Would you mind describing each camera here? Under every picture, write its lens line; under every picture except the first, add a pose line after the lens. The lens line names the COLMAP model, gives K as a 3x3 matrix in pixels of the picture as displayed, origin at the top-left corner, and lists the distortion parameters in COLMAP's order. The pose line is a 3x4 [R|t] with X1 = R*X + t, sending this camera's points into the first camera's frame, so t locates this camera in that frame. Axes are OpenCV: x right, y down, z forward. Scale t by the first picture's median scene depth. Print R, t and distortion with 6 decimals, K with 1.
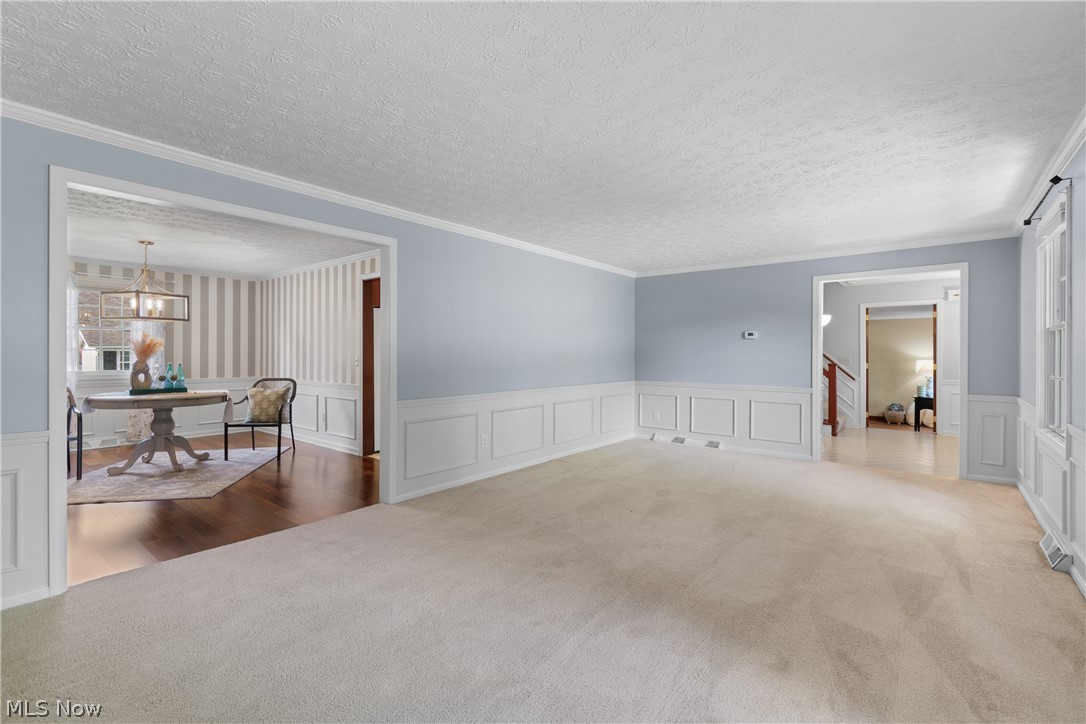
lens RADIAL K [[480.0, 0, 558.4], [0, 480.0, 356.0], [0, 0, 1]] dist [0.001666, -0.001565]
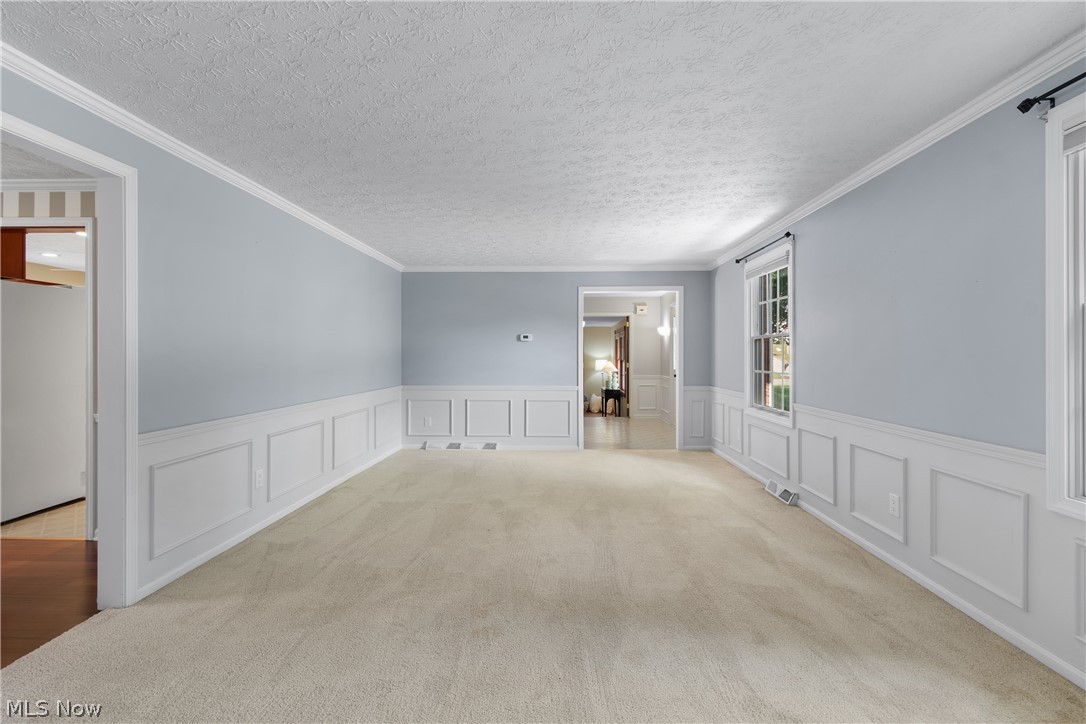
lens RADIAL K [[480.0, 0, 535.3], [0, 480.0, 356.8], [0, 0, 1]] dist [0.001666, -0.001565]
pose [[0.800939, -0.004724, 0.598727, -0.278786], [0.005484, 0.999985, 0.000554, -0.003016], [-0.598721, 0.002840, 0.800953, 0.193879]]
